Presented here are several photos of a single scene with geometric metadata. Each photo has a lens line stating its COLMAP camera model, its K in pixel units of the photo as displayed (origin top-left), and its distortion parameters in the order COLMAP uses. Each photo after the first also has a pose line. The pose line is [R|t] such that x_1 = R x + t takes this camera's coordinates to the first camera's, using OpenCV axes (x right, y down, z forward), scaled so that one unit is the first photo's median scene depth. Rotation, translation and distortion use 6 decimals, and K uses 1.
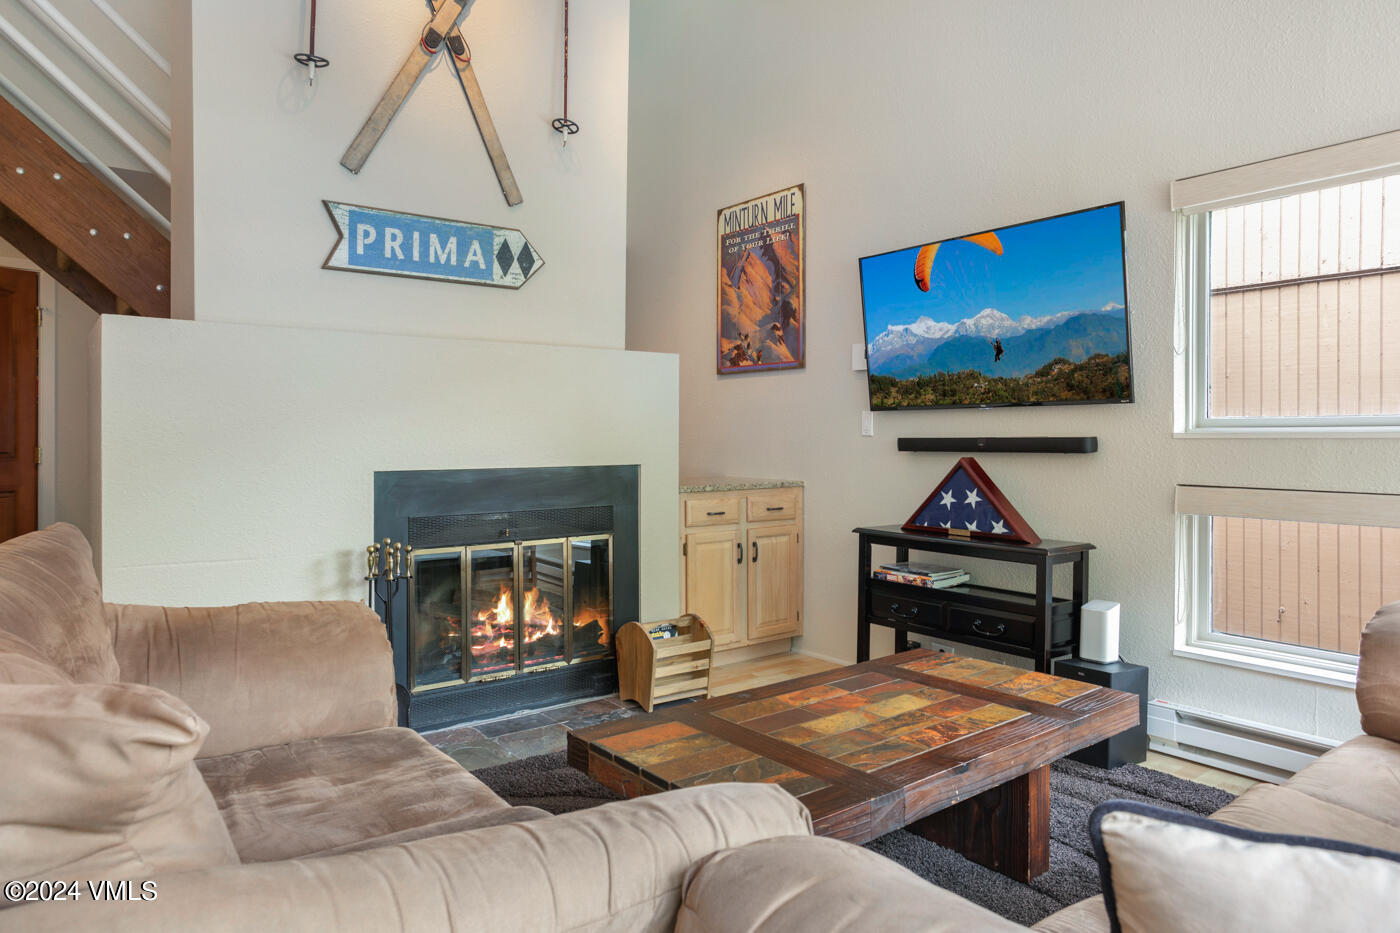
lens RADIAL K [[886.9, 0, 690.8], [0, 886.9, 425.4], [0, 0, 1]] dist [-0.005593, 0.003538]
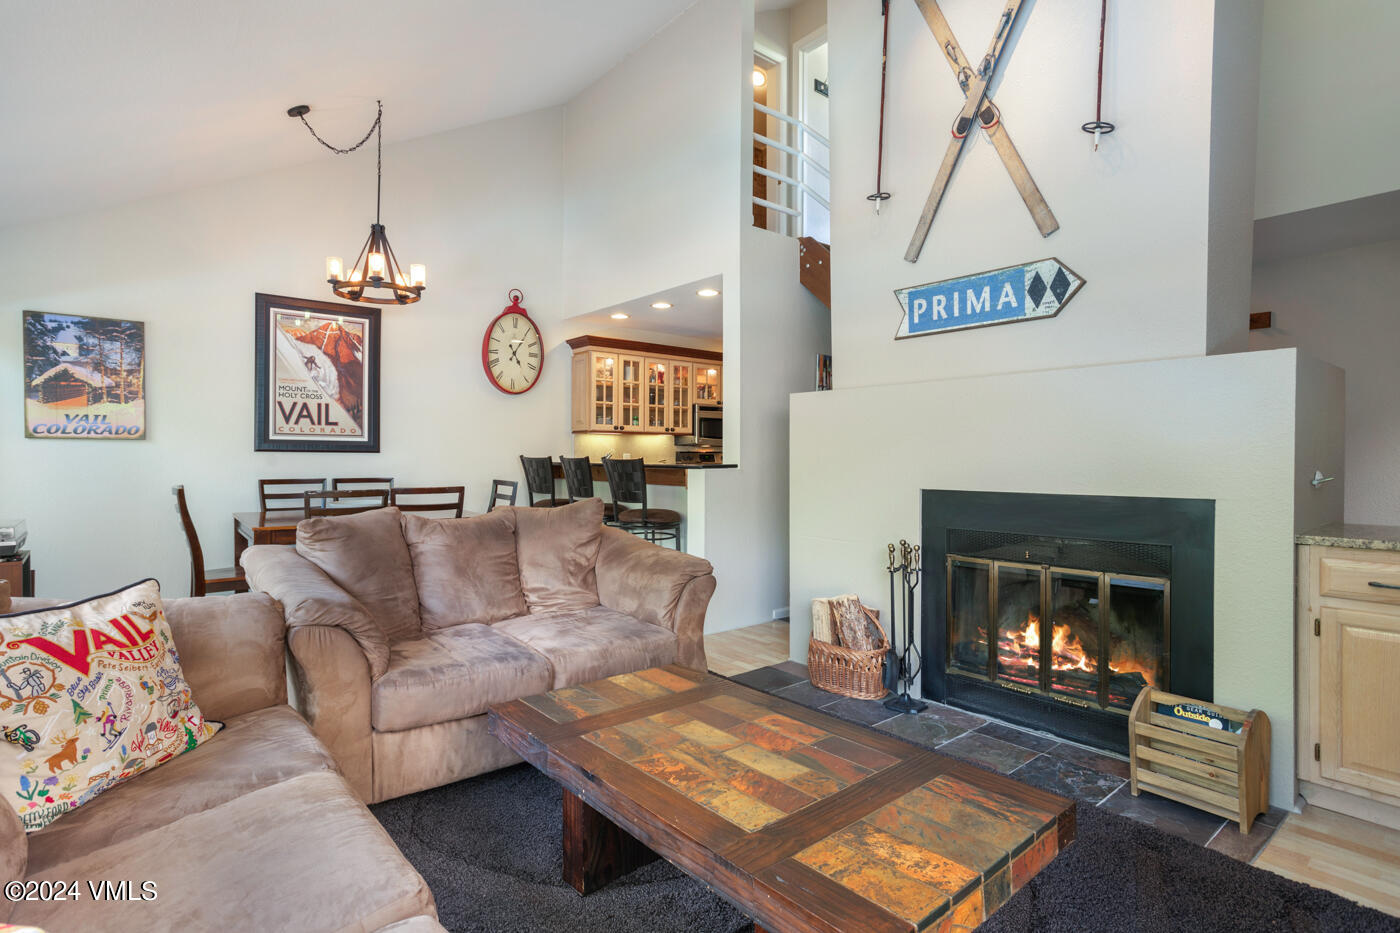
lens RADIAL K [[707.2, 0, 684.1], [0, 707.2, 459.3], [0, 0, 1]] dist [-0.018796, 0.020919]
pose [[0.032999, 0.004811, -0.999444, 0.603338], [0.011215, 0.999924, 0.005183, -0.000565], [0.999392, -0.011380, 0.032942, 0.564543]]
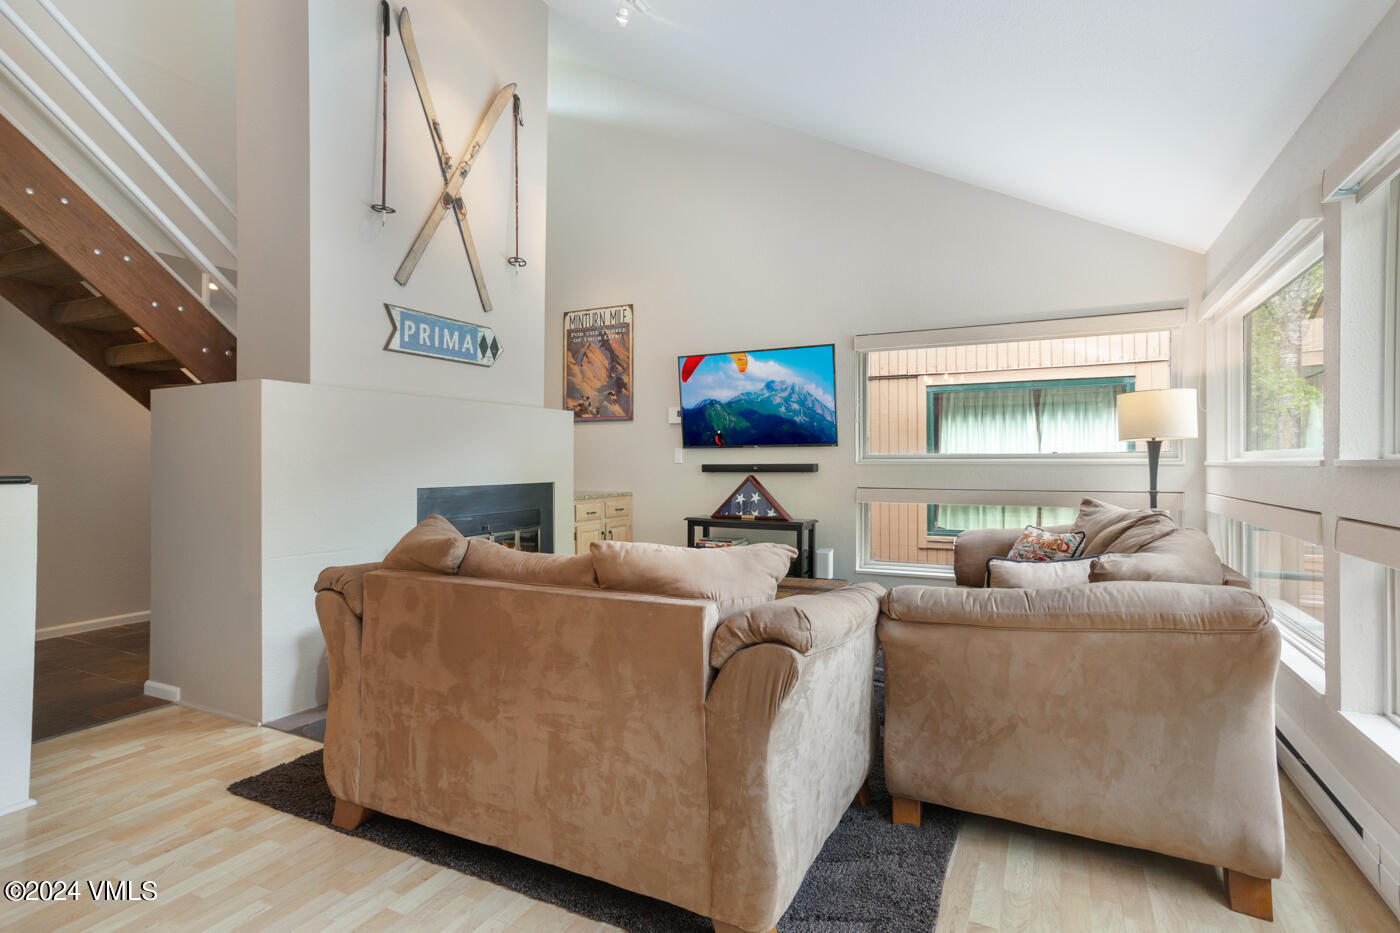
lens RADIAL K [[707.2, 0, 698.5], [0, 707.2, 455.0], [0, 0, 1]] dist [-0.018796, 0.020919]
pose [[0.901028, 0.002940, 0.433751, -0.404658], [-0.003751, 0.999992, 0.001014, -0.005974], [-0.433745, -0.002541, 0.901032, -0.248052]]
